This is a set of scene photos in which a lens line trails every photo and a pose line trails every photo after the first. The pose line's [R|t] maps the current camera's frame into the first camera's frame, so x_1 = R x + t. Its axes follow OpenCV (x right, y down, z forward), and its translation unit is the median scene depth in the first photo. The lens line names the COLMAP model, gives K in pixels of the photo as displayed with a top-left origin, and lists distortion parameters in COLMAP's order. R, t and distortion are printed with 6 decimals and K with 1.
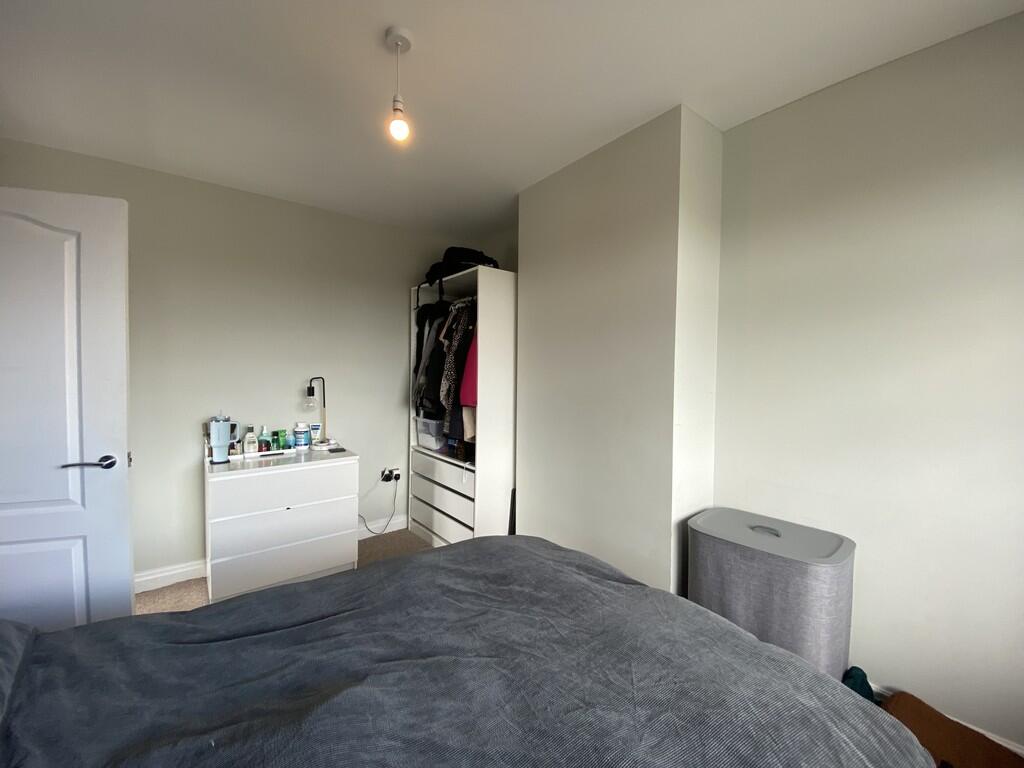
lens RADIAL K [[414.6, 0, 512.3], [0, 414.6, 386.0], [0, 0, 1]] dist [-0.000033, -0.000167]
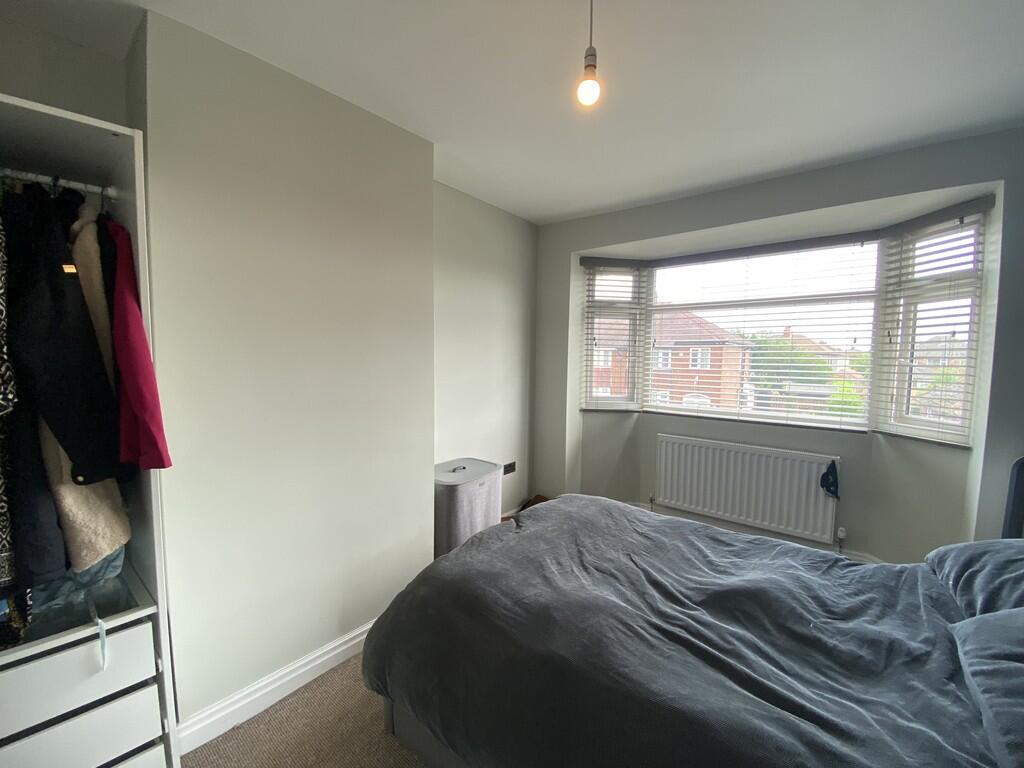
lens RADIAL K [[414.6, 0, 512.3], [0, 414.6, 386.0], [0, 0, 1]] dist [-0.000033, -0.000167]
pose [[-0.214725, -0.085443, 0.972930, -0.566483], [0.026779, 0.995276, 0.093315, -0.062661], [-0.976307, 0.046092, -0.211422, 0.701851]]
